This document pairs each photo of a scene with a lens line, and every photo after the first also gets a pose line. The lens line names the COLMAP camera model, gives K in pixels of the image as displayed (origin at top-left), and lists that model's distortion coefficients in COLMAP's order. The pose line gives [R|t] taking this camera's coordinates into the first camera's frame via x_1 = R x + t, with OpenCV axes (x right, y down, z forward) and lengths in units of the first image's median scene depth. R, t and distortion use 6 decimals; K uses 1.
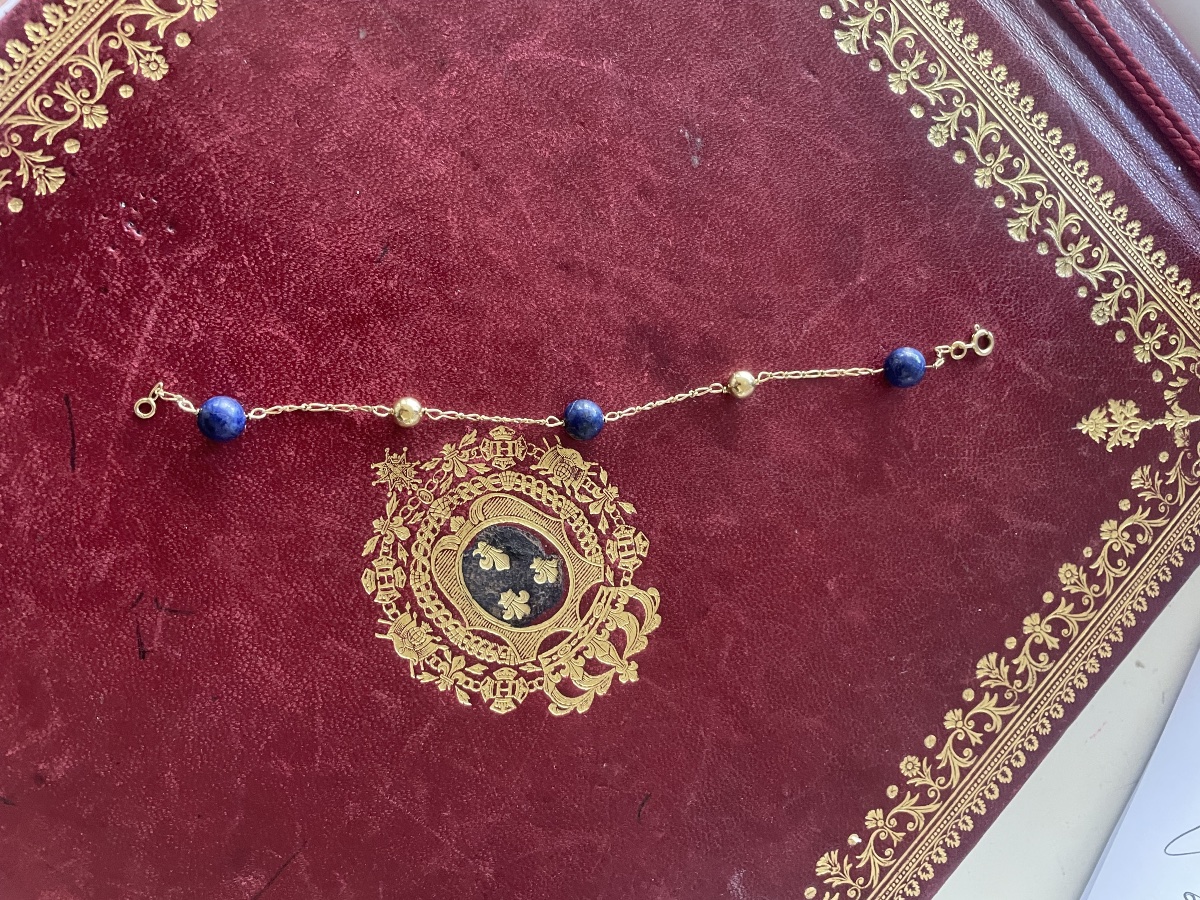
lens RADIAL K [[898.2, 0, 601.9], [0, 898.2, 460.5], [0, 0, 1]] dist [0.071113, -0.126302]
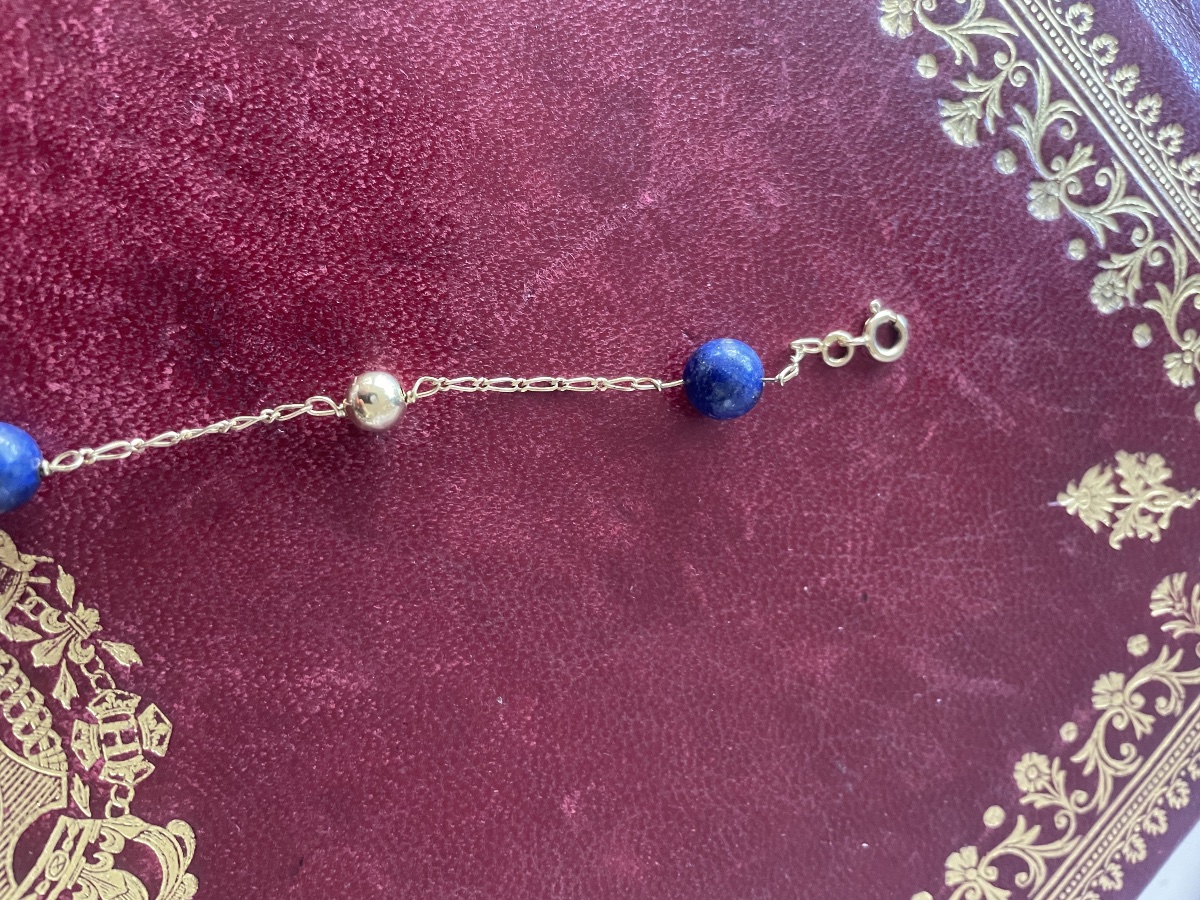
lens RADIAL K [[911.9, 0, 608.2], [0, 911.9, 446.7], [0, 0, 1]] dist [0.040377, -0.100117]
pose [[0.998799, 0.036533, 0.032637, 0.266037], [-0.036329, 0.999317, -0.006807, -0.061952], [-0.032863, 0.005614, 0.999444, 0.520199]]
